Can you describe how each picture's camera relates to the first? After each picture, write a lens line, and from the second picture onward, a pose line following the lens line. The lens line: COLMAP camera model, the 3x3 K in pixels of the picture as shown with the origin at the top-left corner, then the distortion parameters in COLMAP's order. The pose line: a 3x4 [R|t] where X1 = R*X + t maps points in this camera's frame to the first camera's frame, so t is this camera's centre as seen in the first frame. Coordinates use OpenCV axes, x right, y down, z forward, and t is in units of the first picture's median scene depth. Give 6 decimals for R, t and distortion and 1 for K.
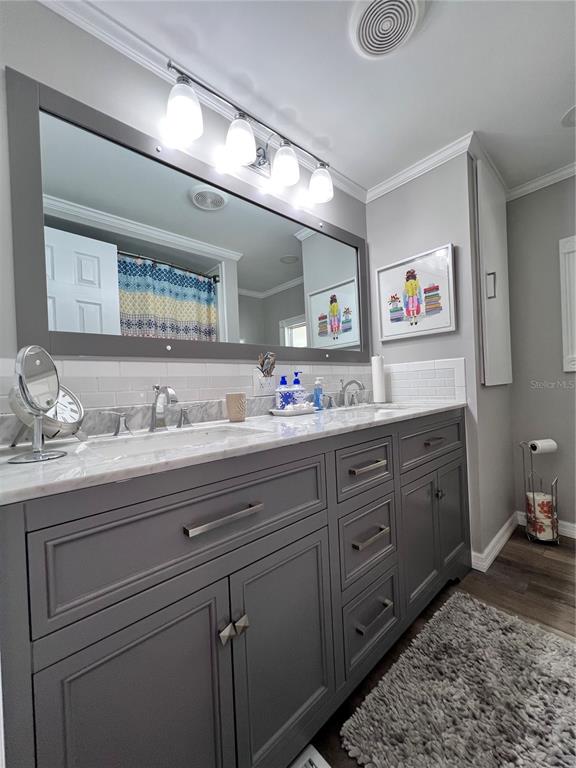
lens RADIAL K [[309.8, 0, 291.0], [0, 309.8, 384.1], [0, 0, 1]] dist [-0.000503, 0.000040]
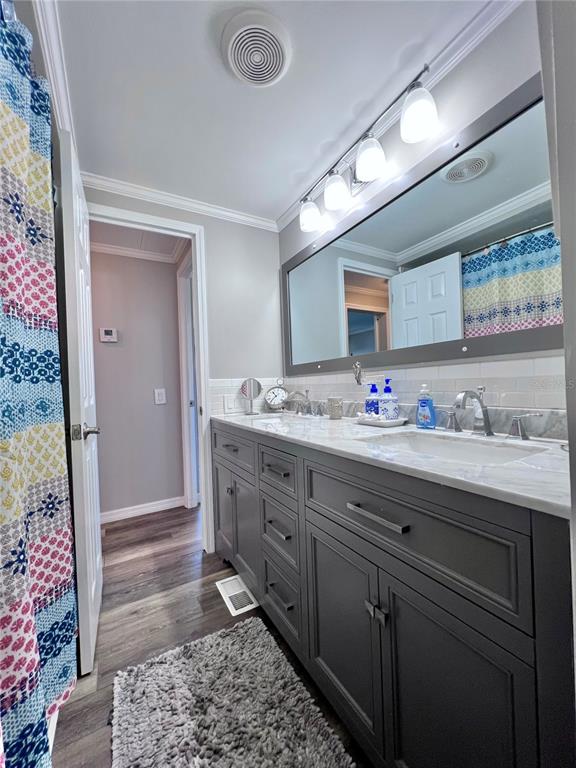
lens RADIAL K [[307.2, 0, 288.0], [0, 307.2, 384.0], [0, 0, 1]] dist [-0.000721, 0.000309]
pose [[-0.216227, 0.044146, -0.975345, 0.951292], [0.053461, 0.998014, 0.033320, -0.069661], [0.974878, -0.044938, -0.218158, 0.912050]]
